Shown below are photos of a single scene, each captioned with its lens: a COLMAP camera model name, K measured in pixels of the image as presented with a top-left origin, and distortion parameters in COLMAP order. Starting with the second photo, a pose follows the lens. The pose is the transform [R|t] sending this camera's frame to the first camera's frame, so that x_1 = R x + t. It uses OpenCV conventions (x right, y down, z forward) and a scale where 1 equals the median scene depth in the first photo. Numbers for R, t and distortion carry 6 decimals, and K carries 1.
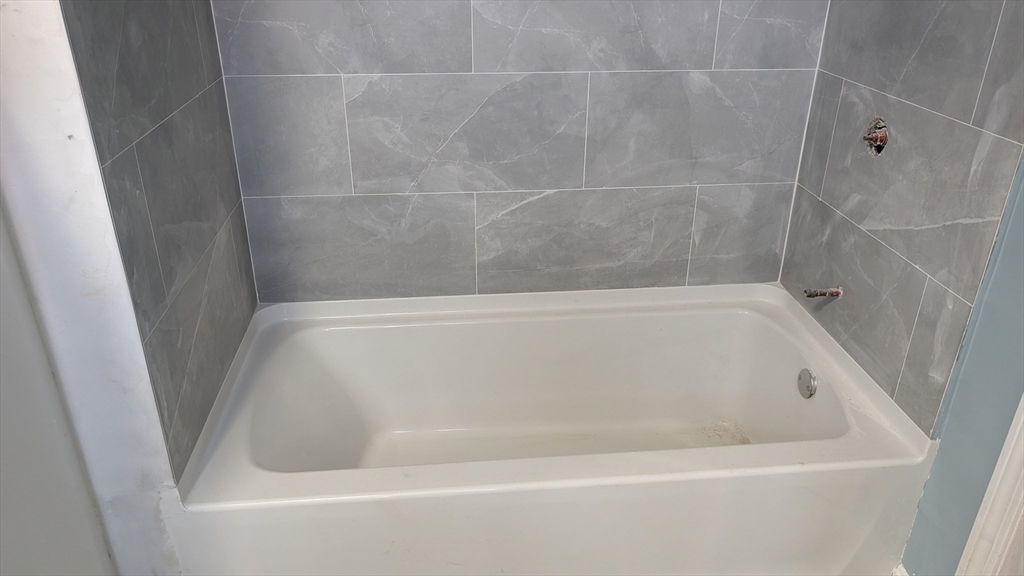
lens RADIAL K [[736.6, 0, 518.5], [0, 736.6, 283.2], [0, 0, 1]] dist [0.028241, -0.042624]
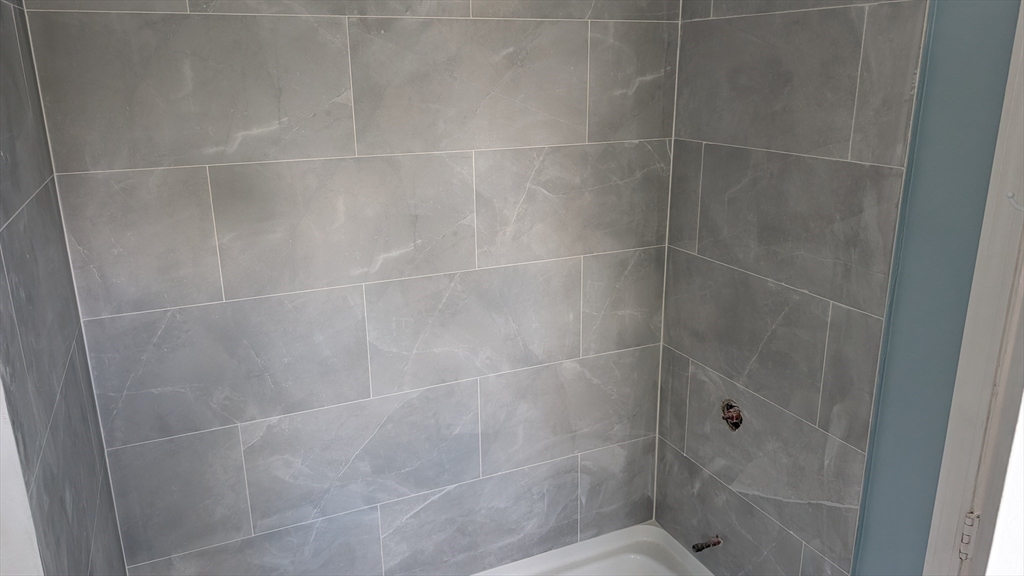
lens RADIAL K [[736.6, 0, 518.5], [0, 736.6, 283.2], [0, 0, 1]] dist [0.028241, -0.042624]
pose [[0.945050, -0.108423, 0.308422, -0.166236], [0.156554, 0.978289, -0.135797, -0.266721], [-0.287002, 0.176619, 0.941507, -0.055345]]
